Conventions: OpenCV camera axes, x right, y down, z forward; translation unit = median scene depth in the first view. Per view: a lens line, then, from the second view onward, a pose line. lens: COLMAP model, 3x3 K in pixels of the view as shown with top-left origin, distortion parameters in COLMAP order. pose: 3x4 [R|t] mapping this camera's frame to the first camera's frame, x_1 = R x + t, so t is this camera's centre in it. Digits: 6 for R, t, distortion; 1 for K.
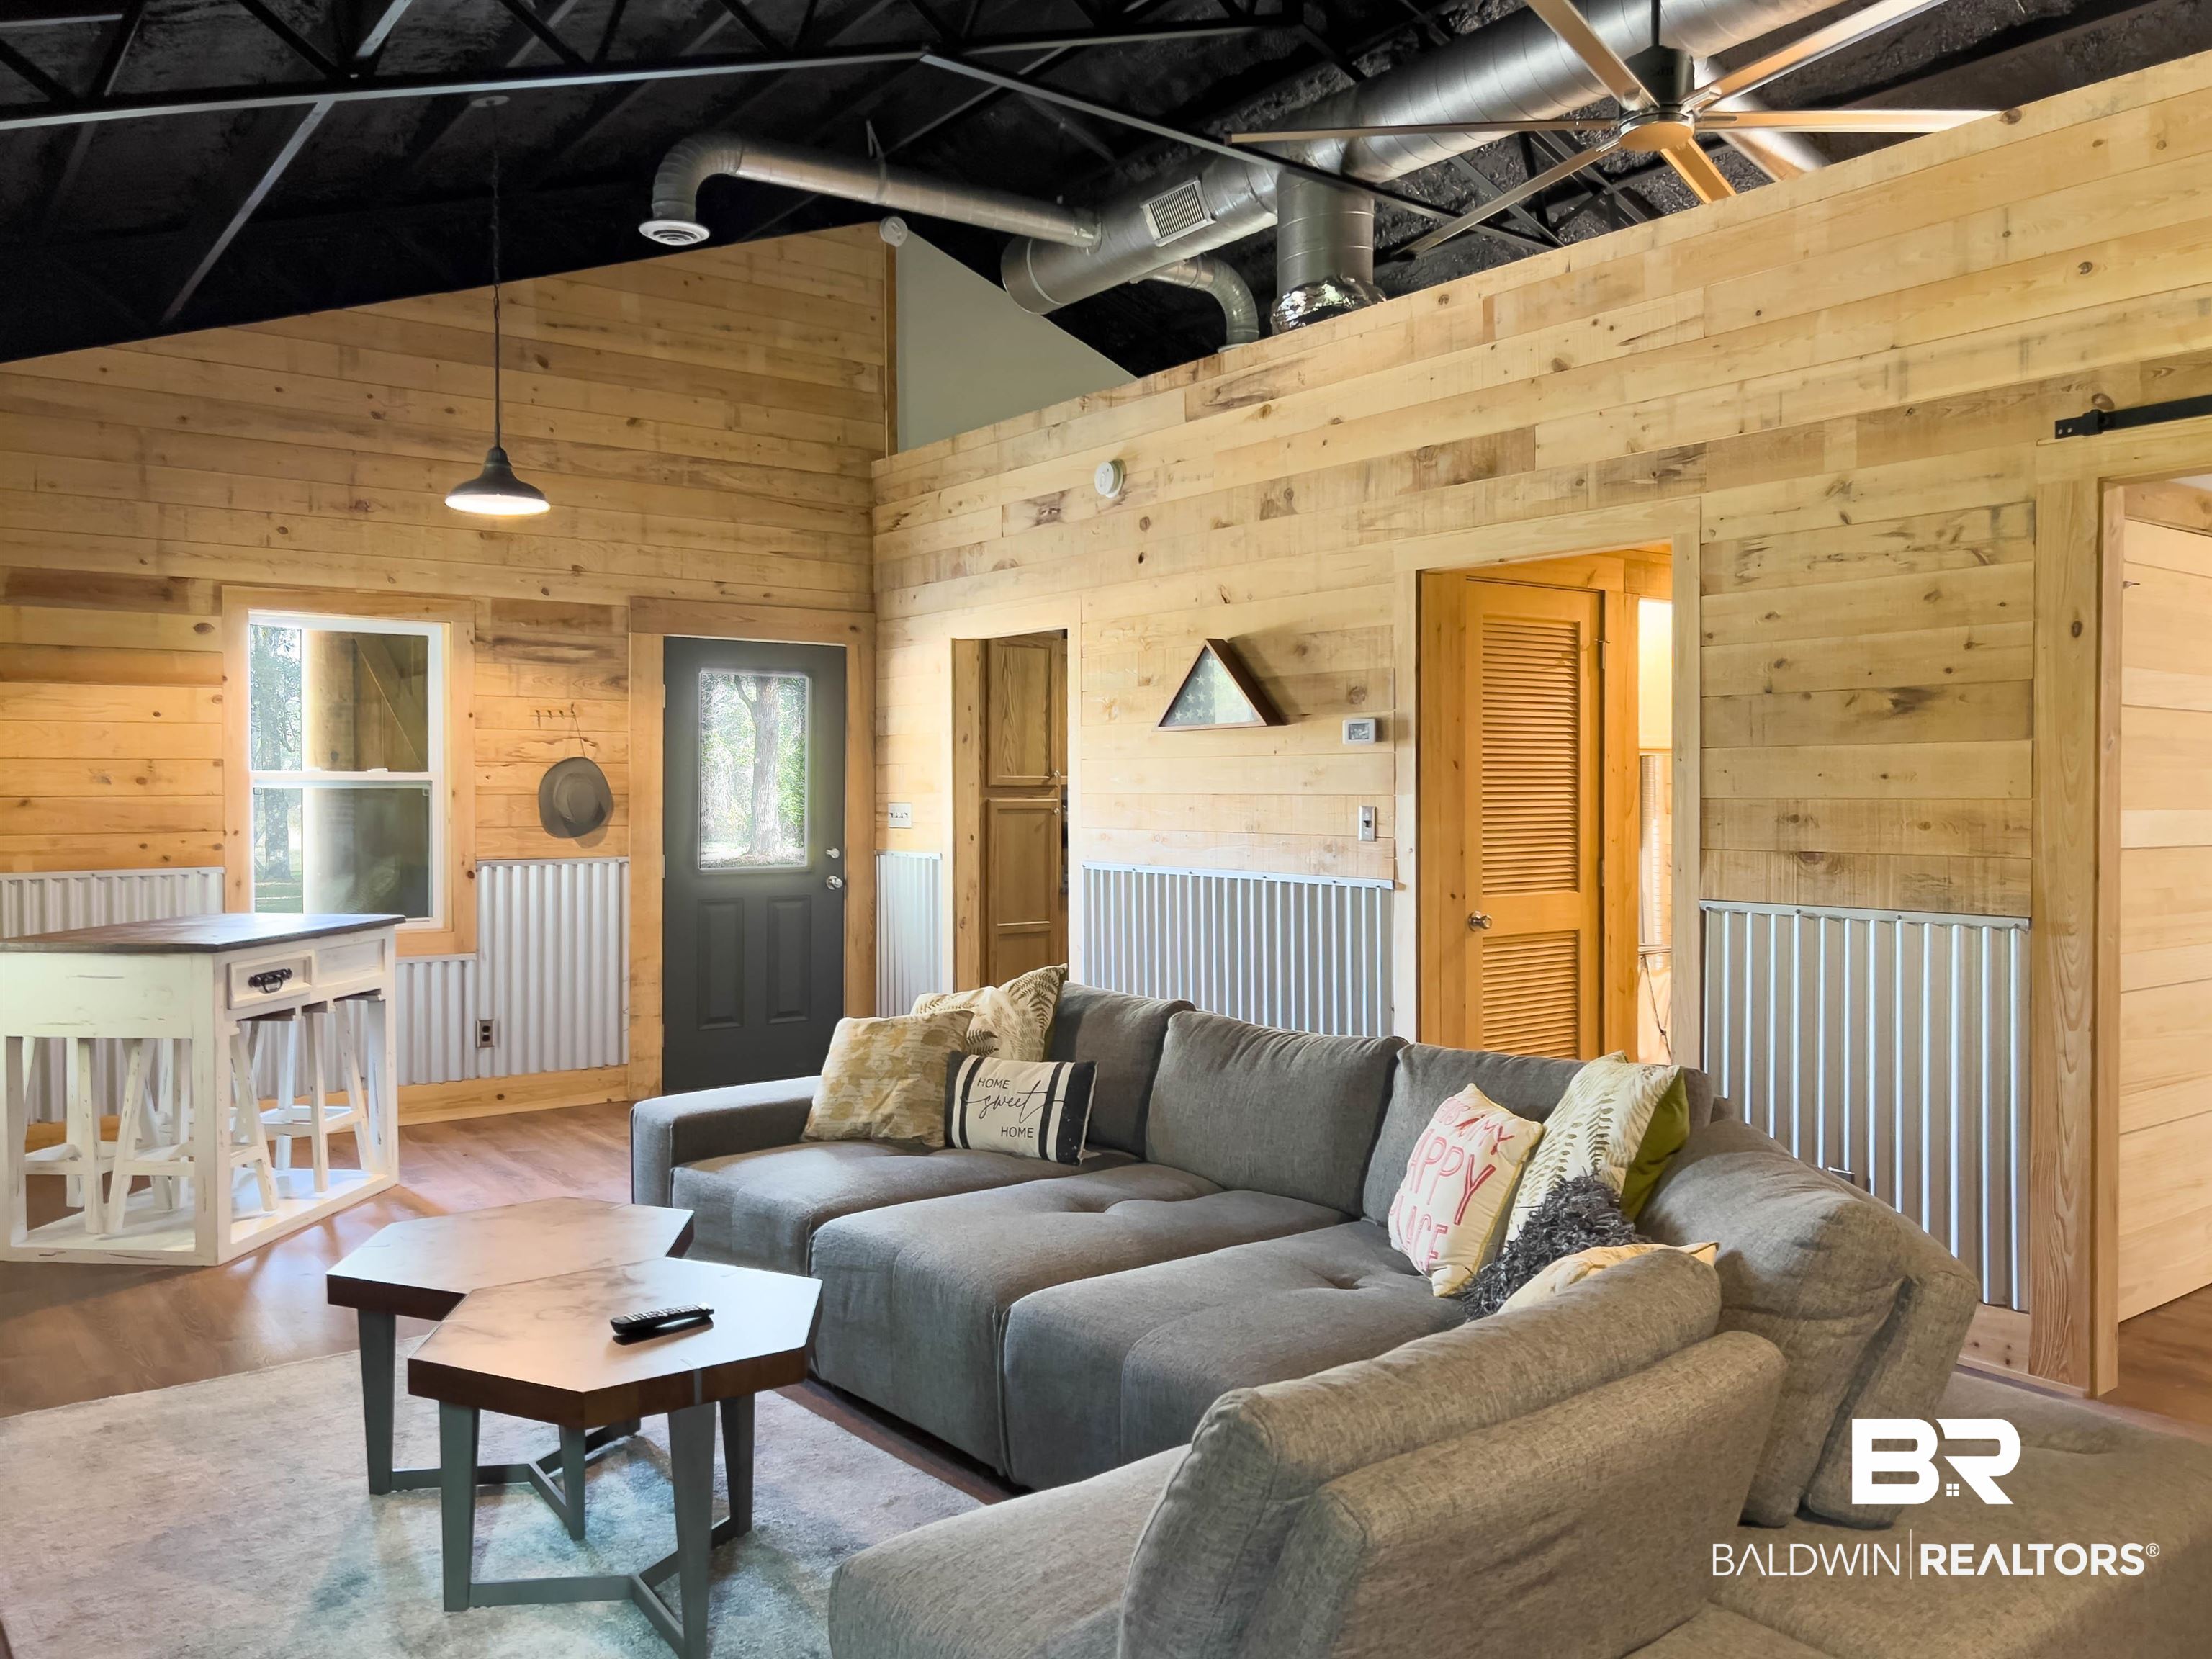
lens RADIAL K [[1691.0, 0, 1110.2], [0, 1691.0, 818.4], [0, 0, 1]] dist [-0.012927, 0.004946]
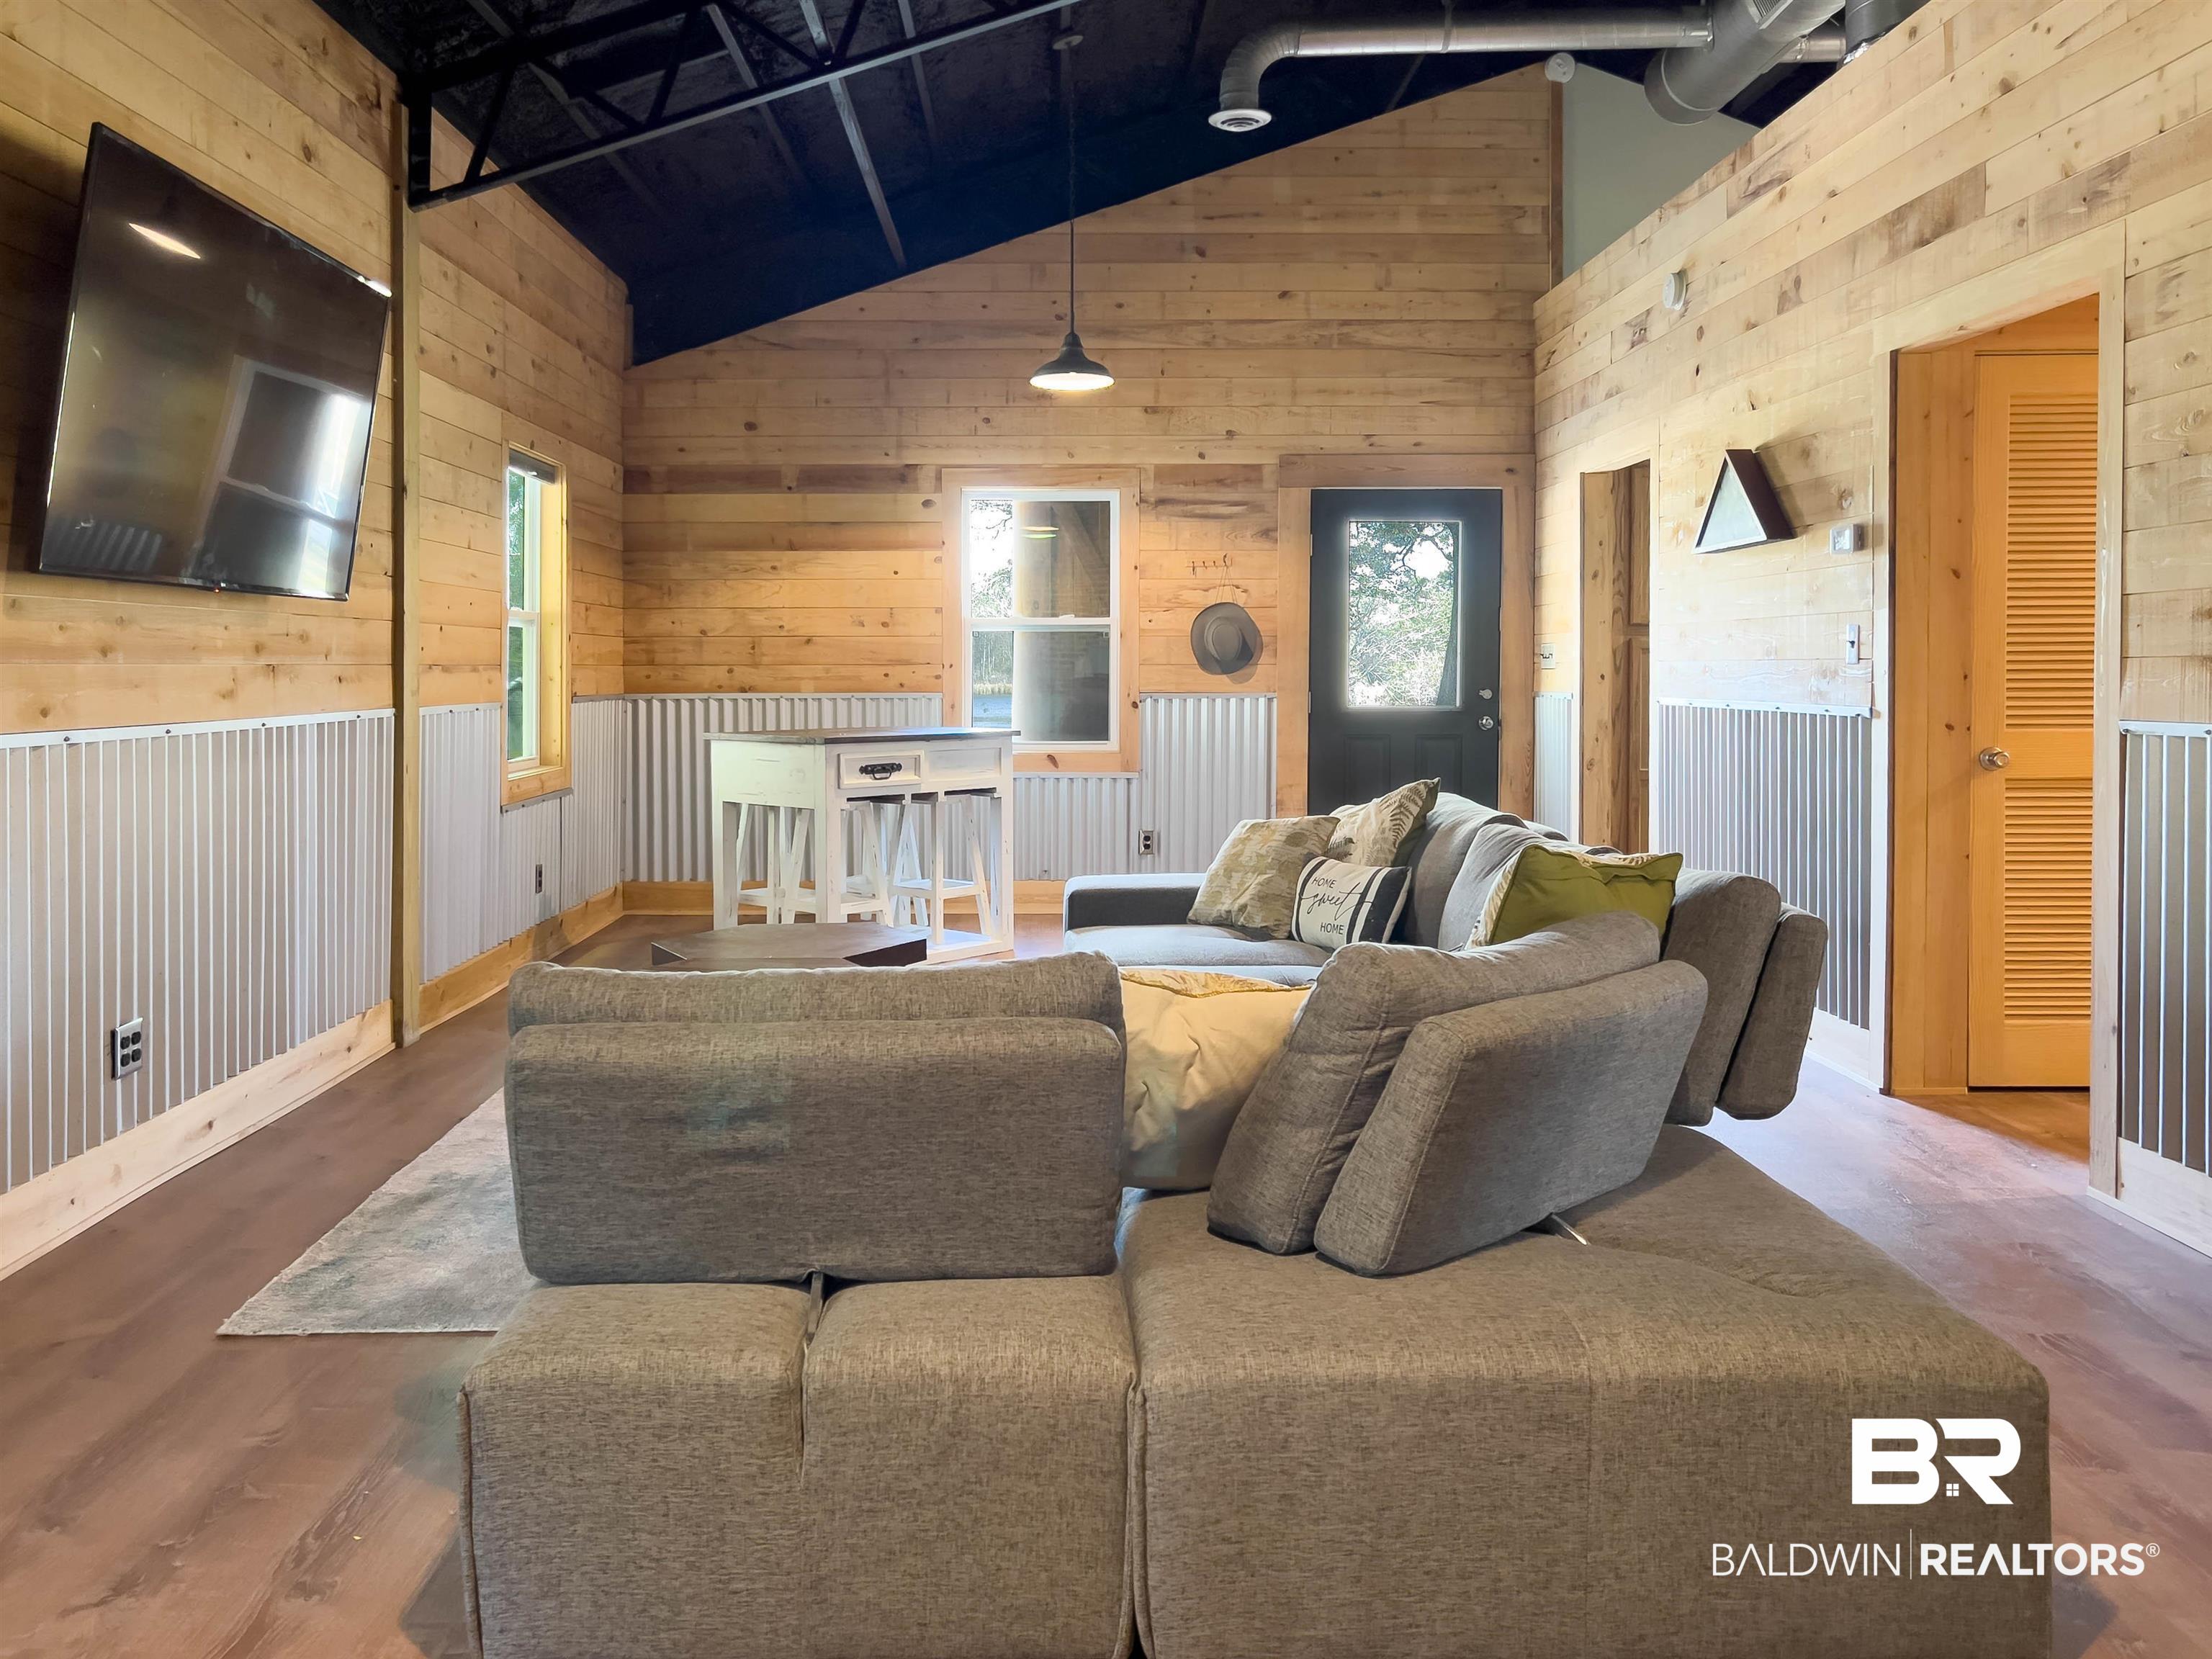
lens RADIAL K [[1691.0, 0, 1027.0], [0, 1691.0, 695.7], [0, 0, 1]] dist [-0.012927, 0.004946]
pose [[0.798502, 0.009970, -0.601909, 0.289781], [-0.010353, 0.999942, 0.002827, 0.027469], [0.601903, 0.003974, 0.798559, 0.032289]]
